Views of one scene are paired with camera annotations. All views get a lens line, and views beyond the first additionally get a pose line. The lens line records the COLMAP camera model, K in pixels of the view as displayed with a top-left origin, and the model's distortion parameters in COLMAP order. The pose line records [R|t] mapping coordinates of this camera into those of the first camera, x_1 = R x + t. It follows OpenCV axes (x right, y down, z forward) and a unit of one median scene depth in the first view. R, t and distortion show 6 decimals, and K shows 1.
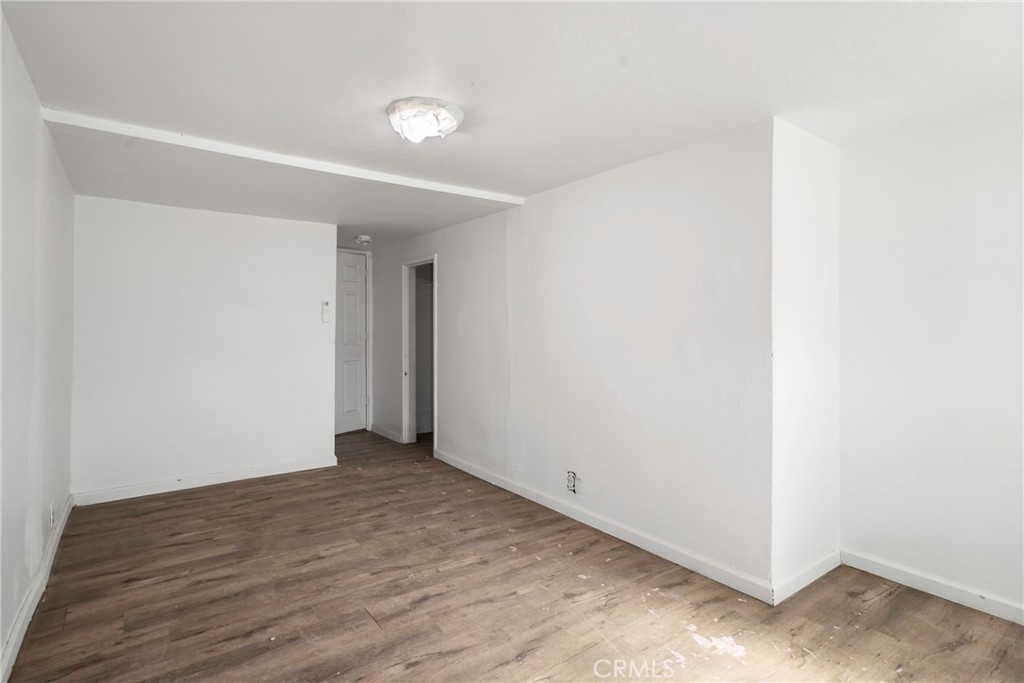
lens RADIAL K [[519.2, 0, 507.9], [0, 519.2, 335.3], [0, 0, 1]] dist [0.000764, 0.000416]
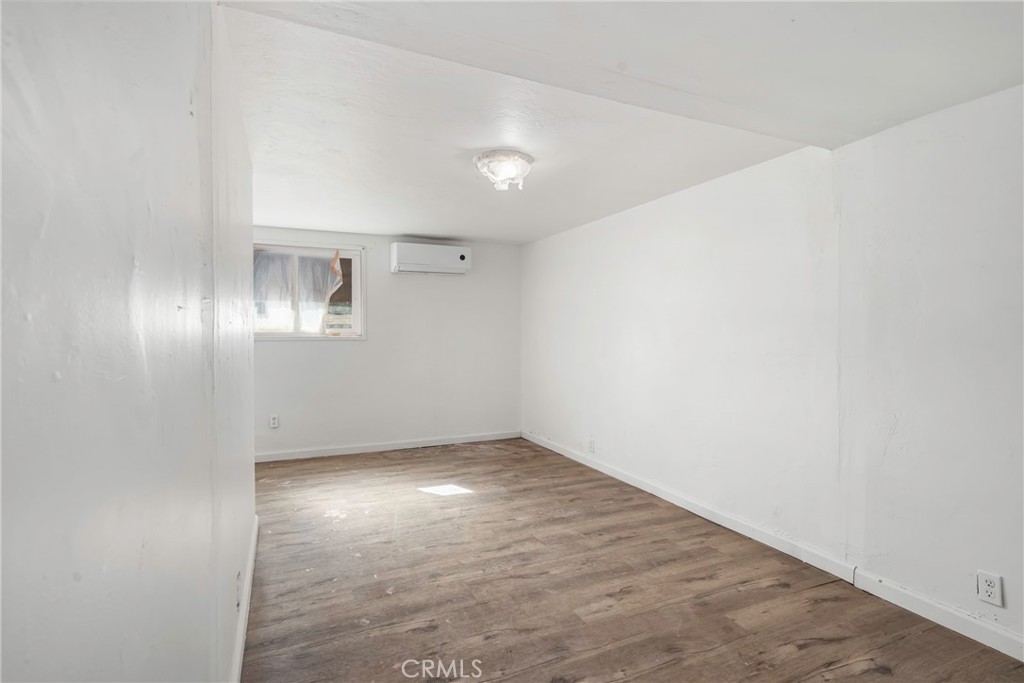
lens RADIAL K [[519.2, 0, 507.9], [0, 519.2, 335.3], [0, 0, 1]] dist [0.000764, 0.000416]
pose [[-0.978064, -0.008029, 0.208151, -0.395120], [-0.003499, 0.999749, 0.022122, -0.028627], [-0.208276, 0.020908, -0.977847, 2.006940]]
